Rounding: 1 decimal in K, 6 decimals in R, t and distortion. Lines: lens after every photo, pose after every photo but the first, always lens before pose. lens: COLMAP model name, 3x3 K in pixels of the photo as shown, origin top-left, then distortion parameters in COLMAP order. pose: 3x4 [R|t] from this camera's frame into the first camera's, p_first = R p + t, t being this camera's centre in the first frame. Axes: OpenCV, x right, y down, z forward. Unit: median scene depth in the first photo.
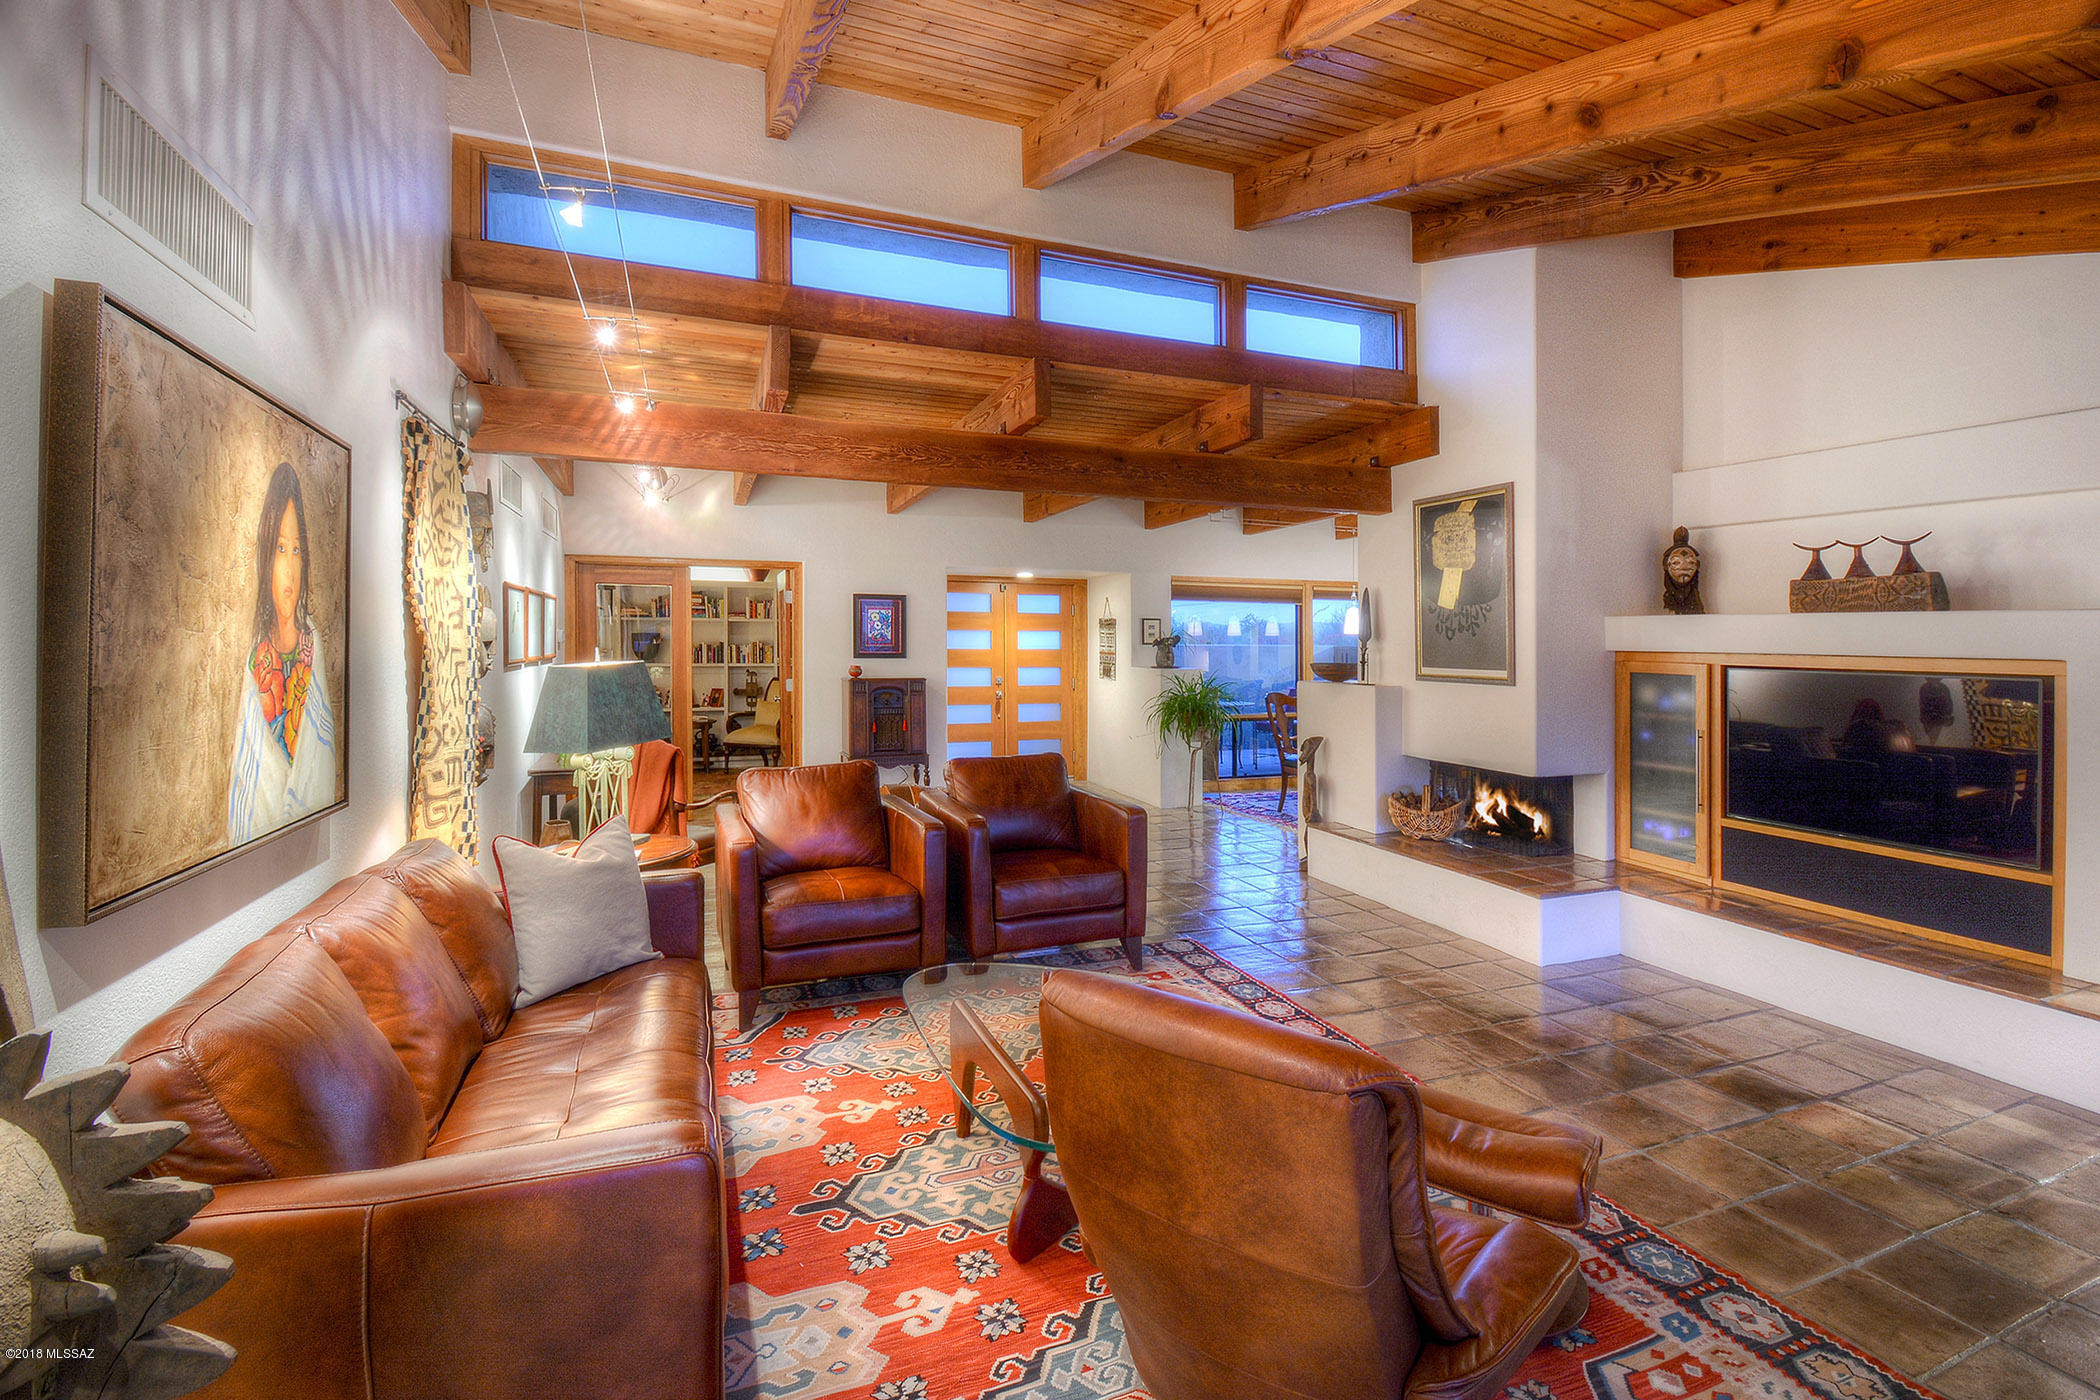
lens RADIAL K [[955.3, 0, 1052.1], [0, 955.3, 638.3], [0, 0, 1]] dist [-0.000925, -0.000004]
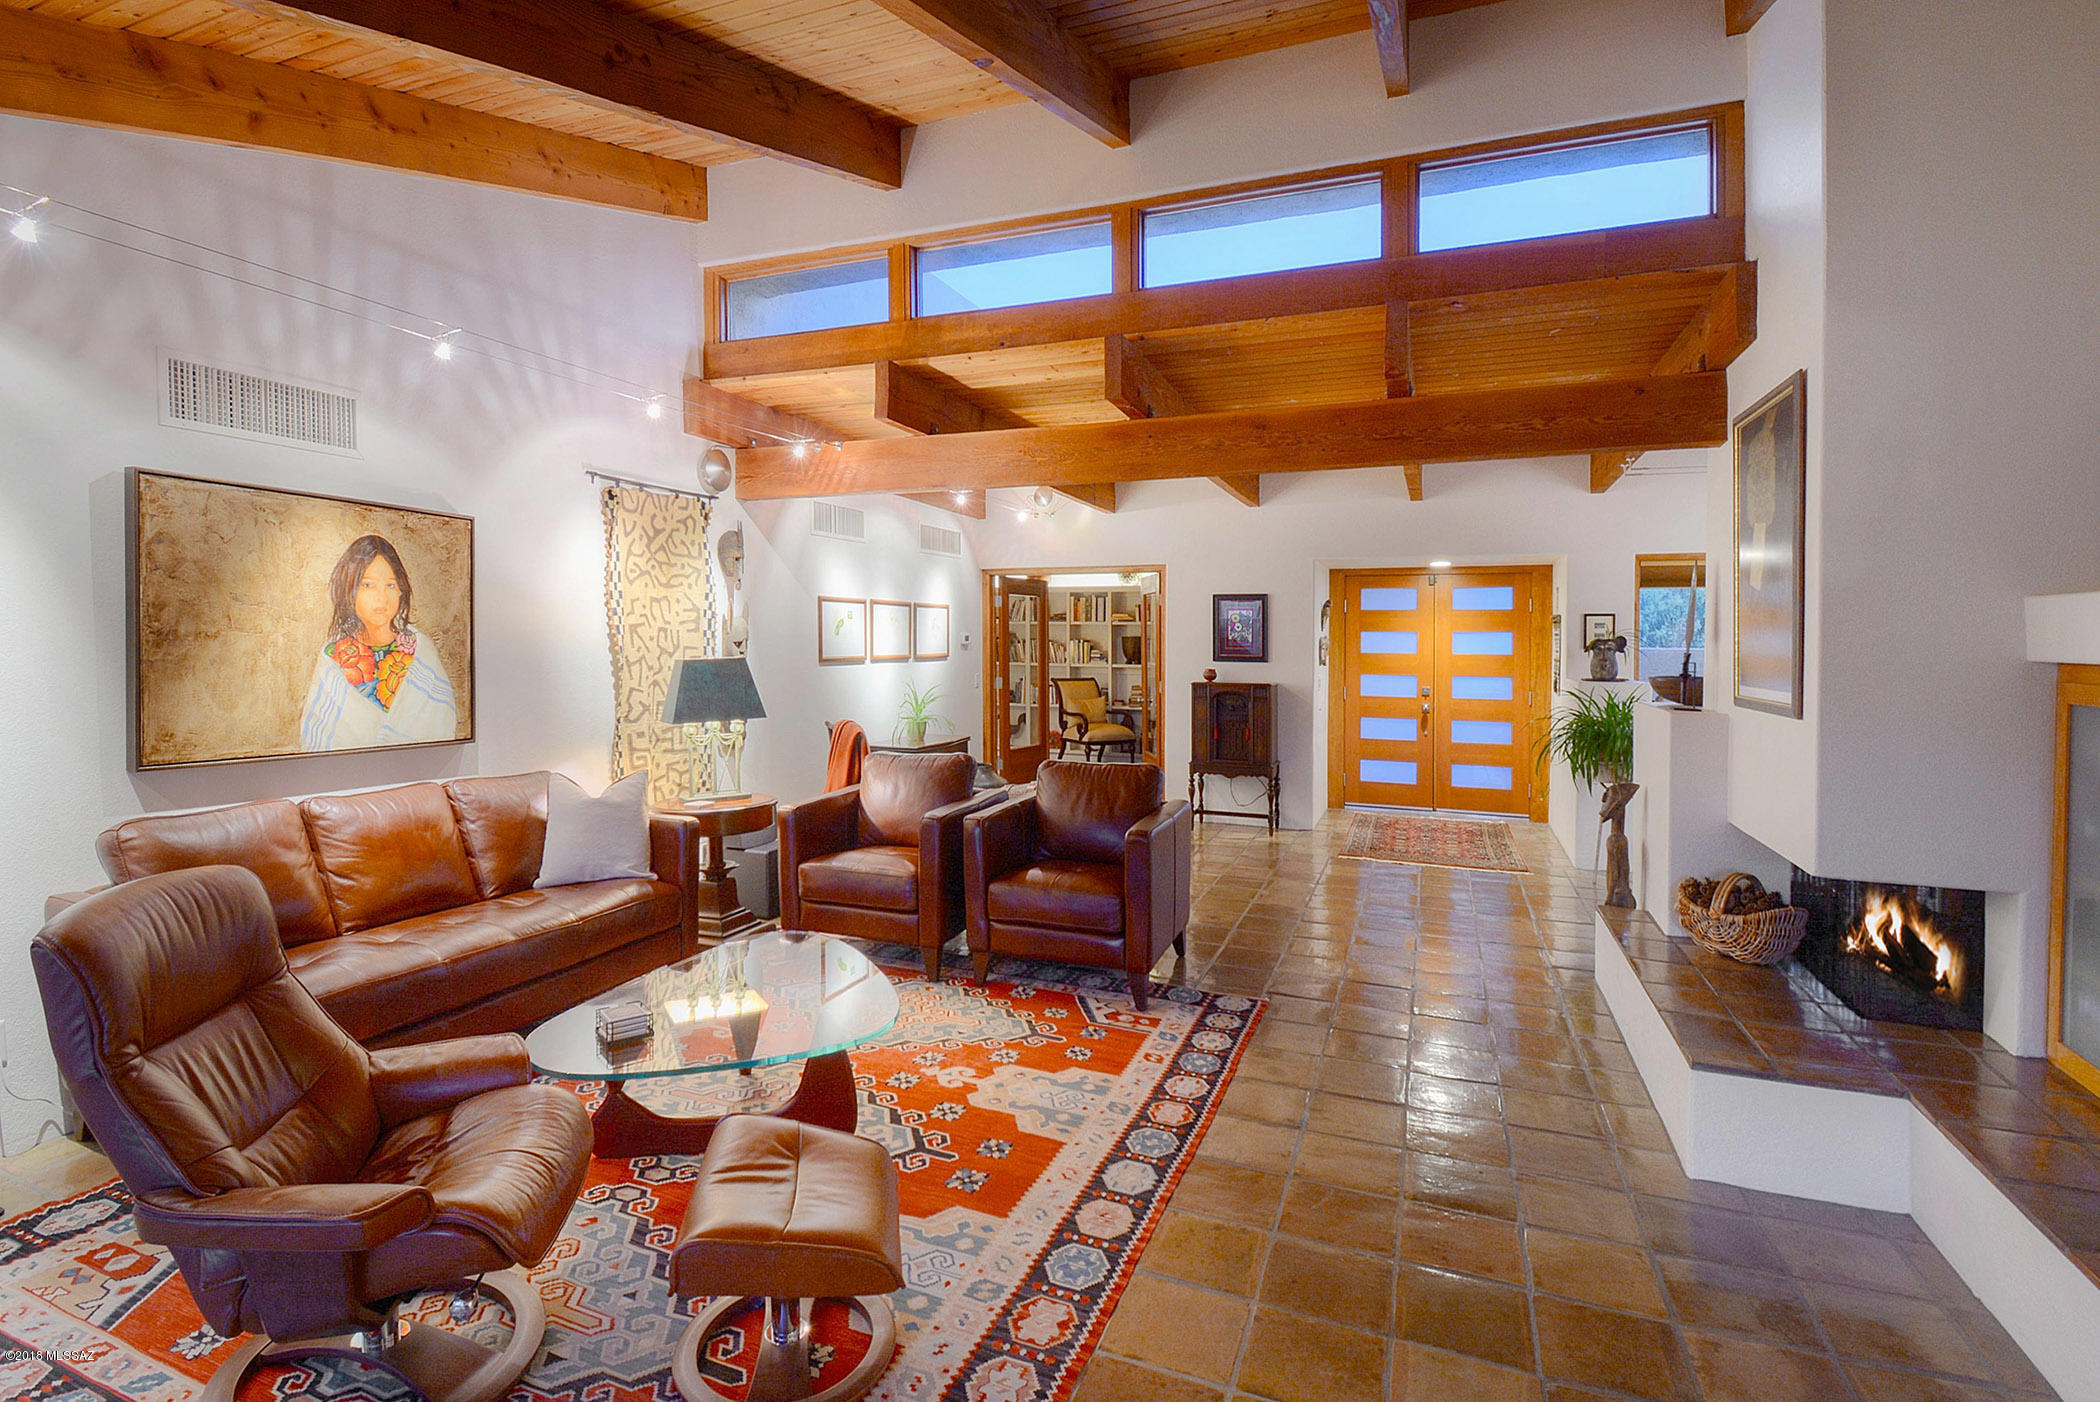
lens RADIAL K [[1025.0, 0, 1038.6], [0, 1025.0, 666.5], [0, 0, 1]] dist [-0.000988, -0.000468]
pose [[0.720039, 0.013022, -0.693811, 0.507646], [0.001391, 0.999795, 0.020209, 0.006165], [0.693932, -0.015516, 0.719874, 0.191074]]
